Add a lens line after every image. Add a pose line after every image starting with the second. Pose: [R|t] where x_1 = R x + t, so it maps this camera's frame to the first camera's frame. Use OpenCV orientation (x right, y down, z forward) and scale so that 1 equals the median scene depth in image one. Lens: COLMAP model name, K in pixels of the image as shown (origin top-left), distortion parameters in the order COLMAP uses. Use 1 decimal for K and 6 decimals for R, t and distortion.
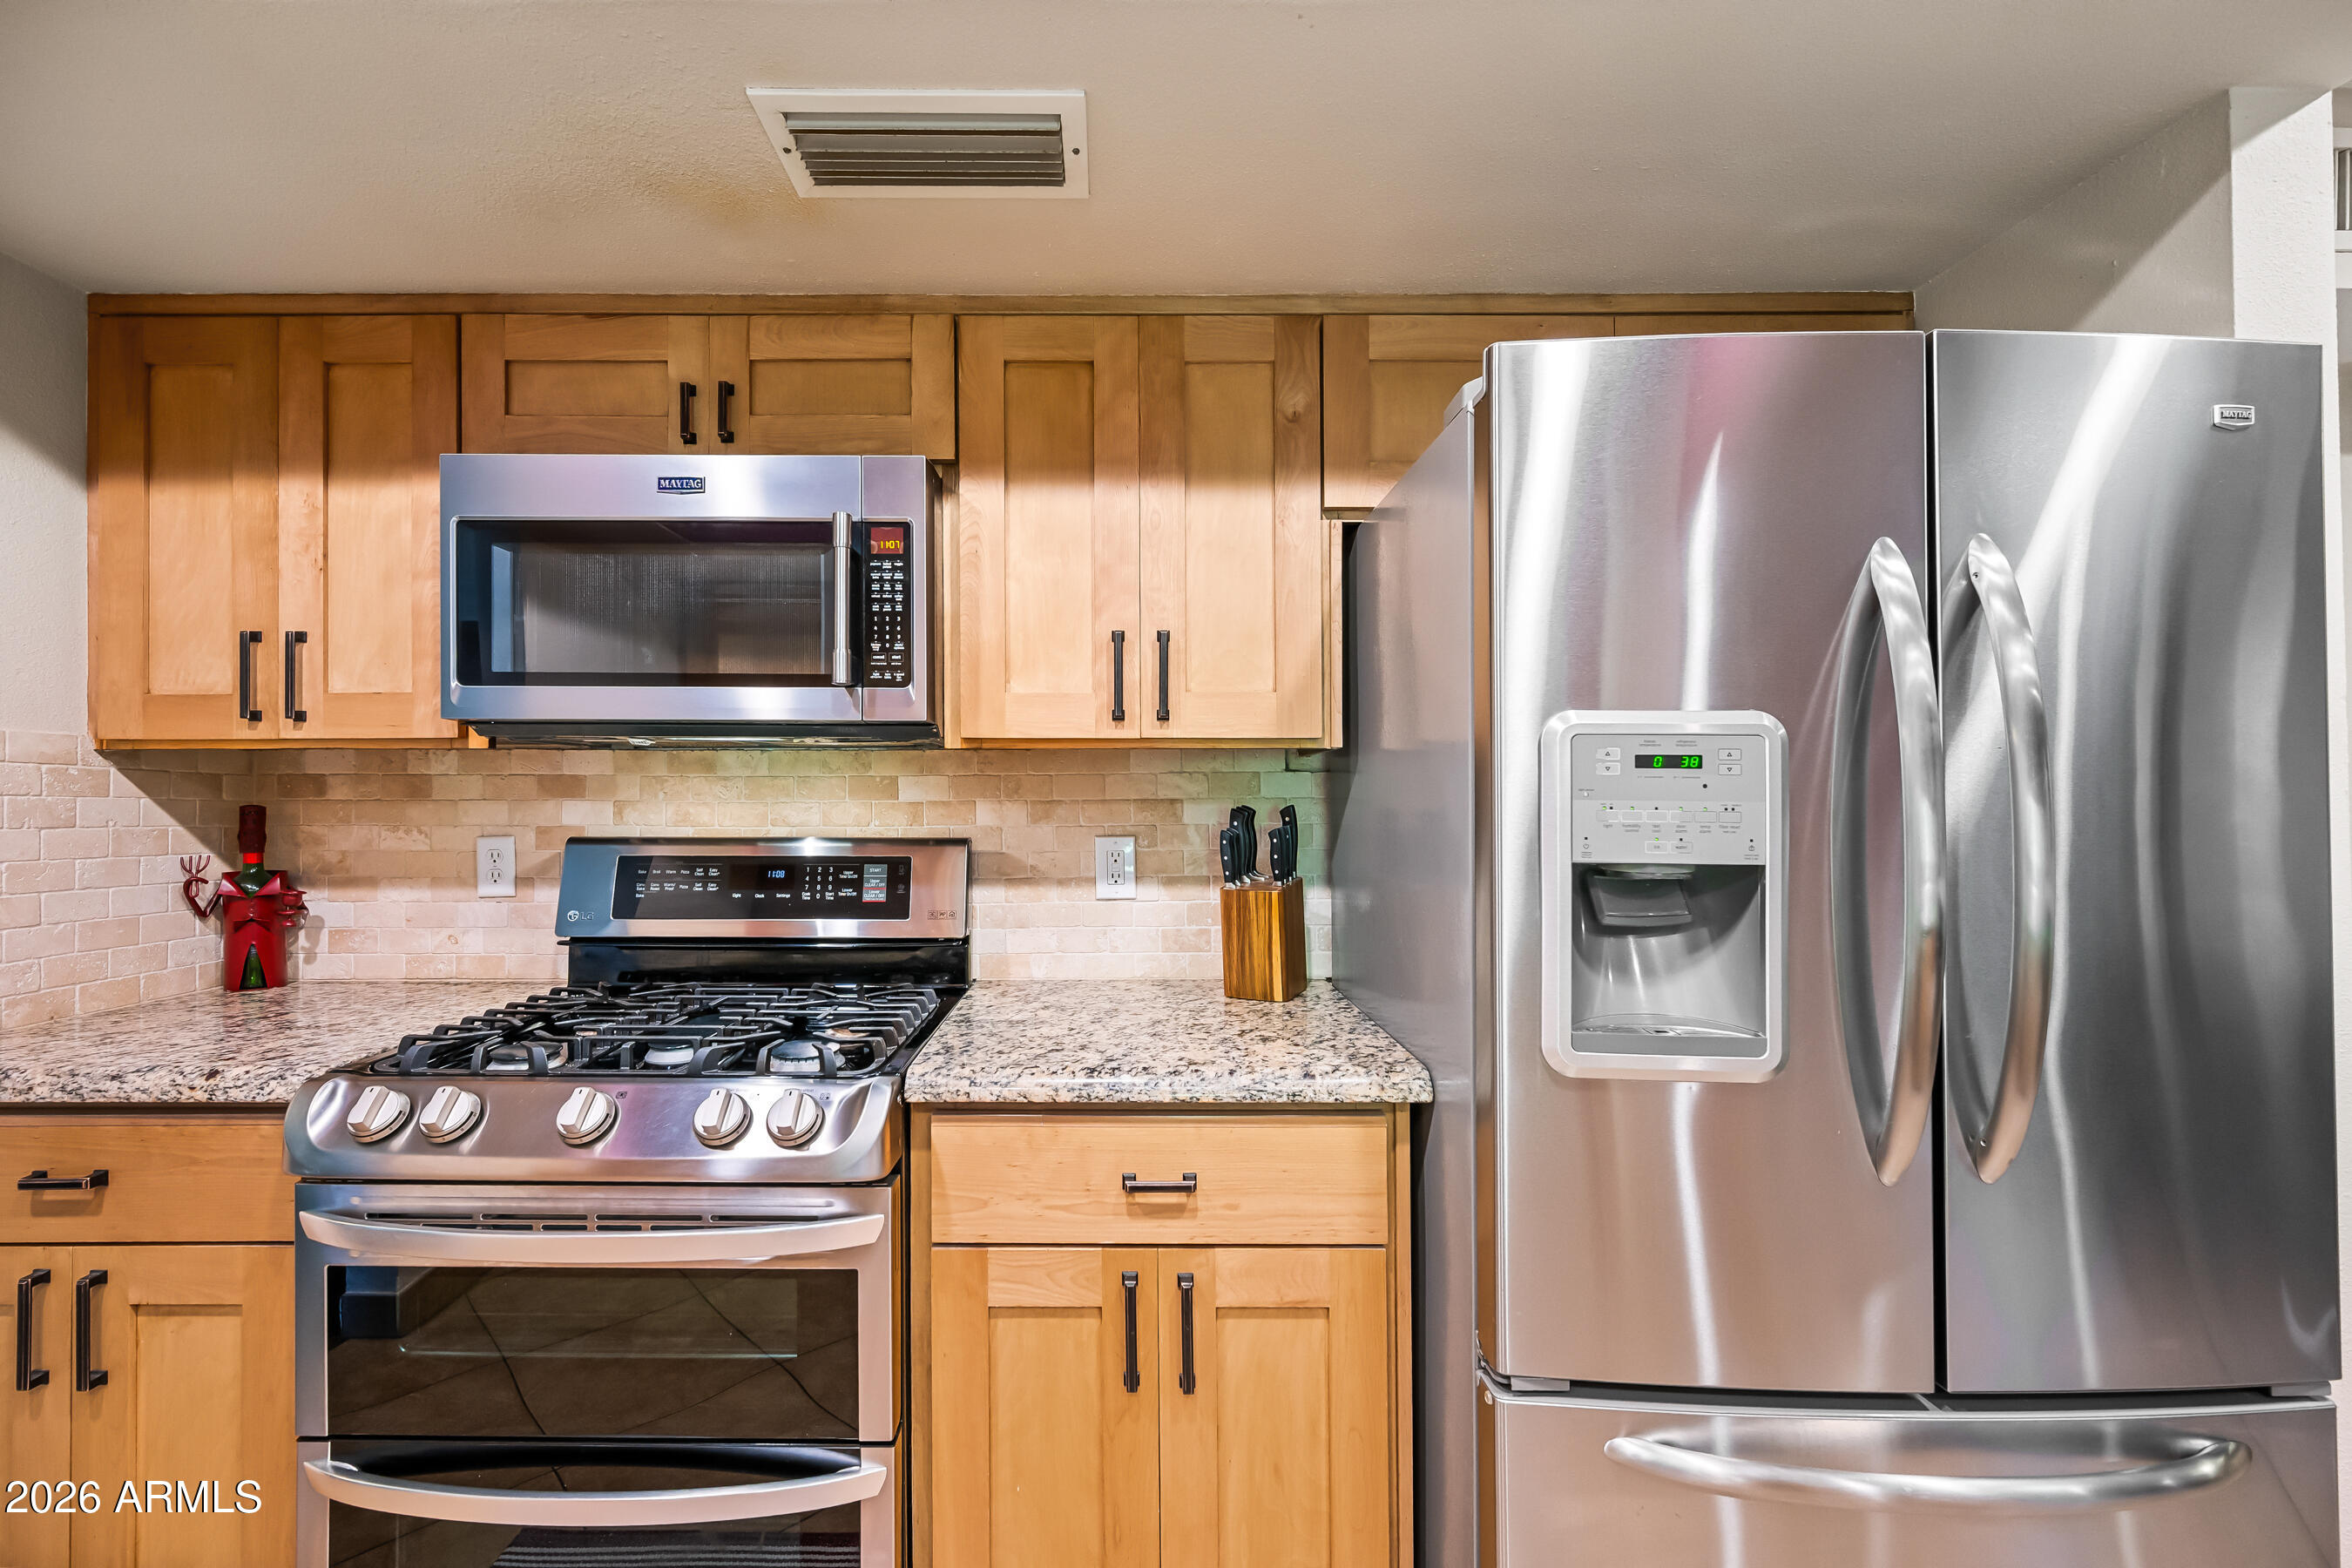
lens RADIAL K [[933.3, 0, 1159.4], [0, 933.3, 796.5], [0, 0, 1]] dist [-0.000719, 0.000112]
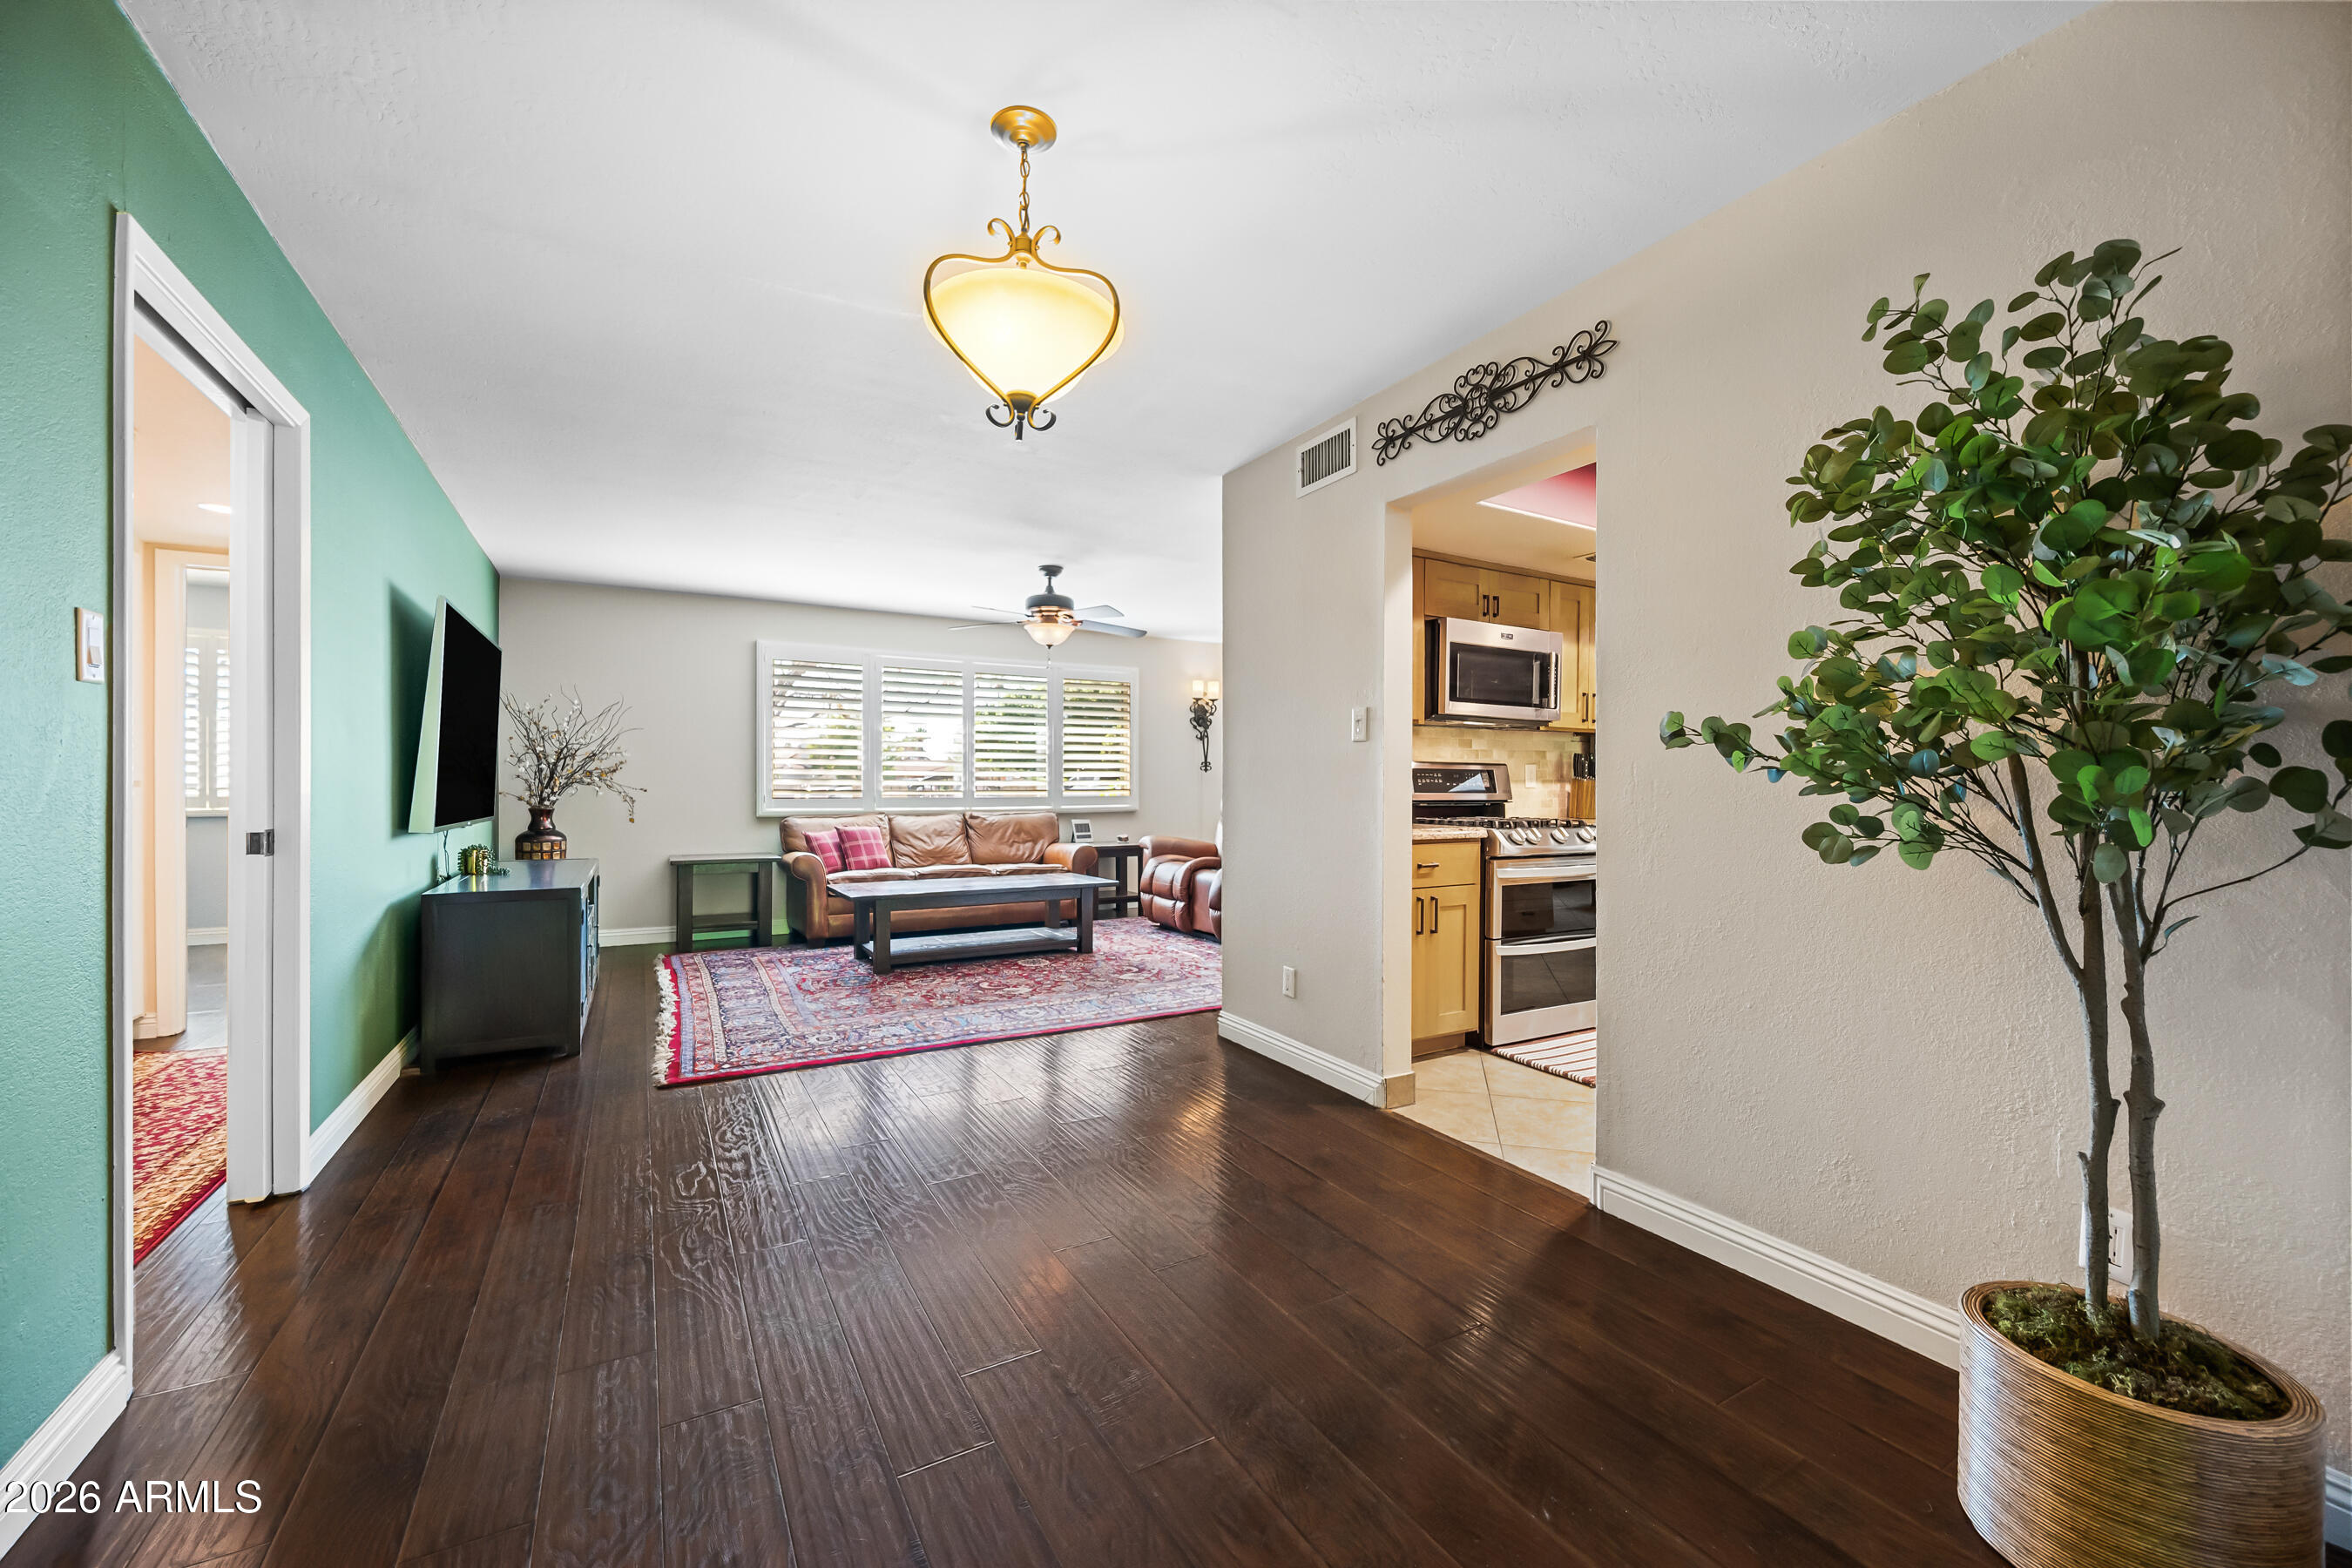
lens RADIAL K [[933.3, 0, 1176.1], [0, 933.3, 784.7], [0, 0, 1]] dist [-0.000719, 0.000112]
pose [[0.869114, 0.006484, 0.494570, -2.350592], [-0.012048, 0.999895, 0.008063, 0.096606], [-0.494466, -0.012966, 0.869100, -0.846273]]
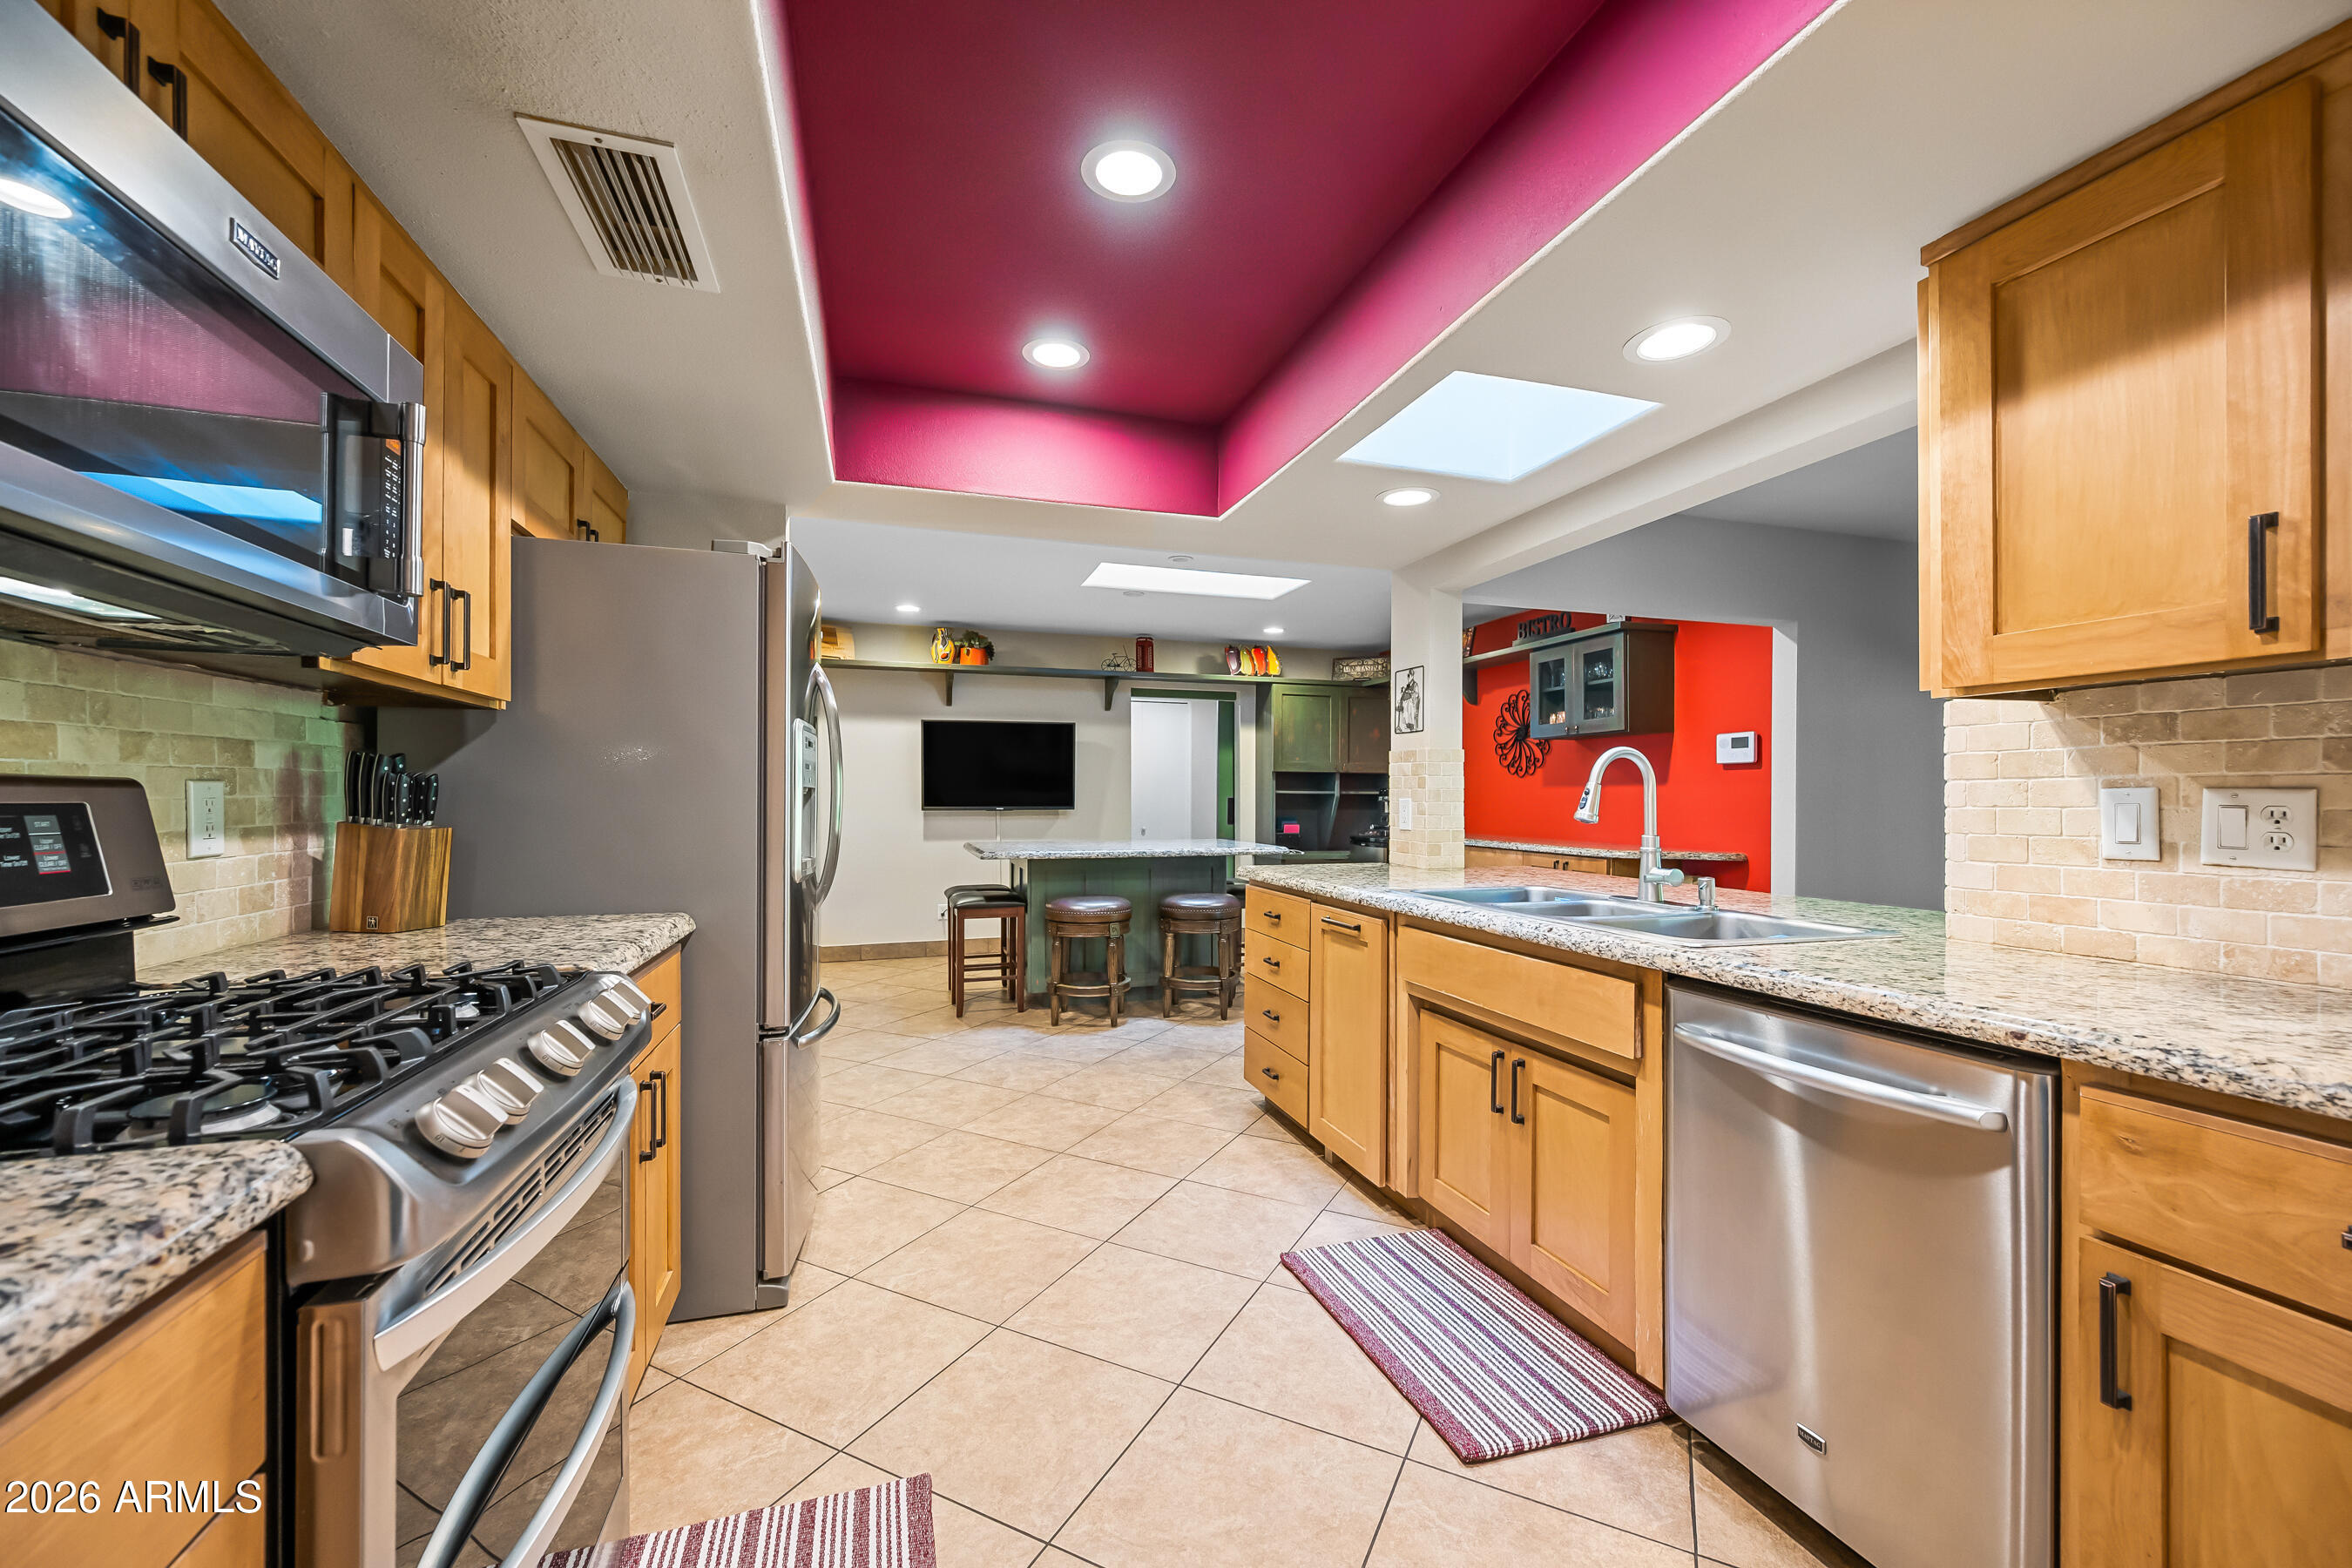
lens RADIAL K [[933.3, 0, 1168.0], [0, 933.3, 793.5], [0, 0, 1]] dist [-0.000719, 0.000112]
pose [[-0.292771, 0.005917, 0.956164, -1.132335], [-0.010659, 0.999899, -0.009451, 0.056128], [-0.956123, -0.012959, -0.292678, 0.459111]]
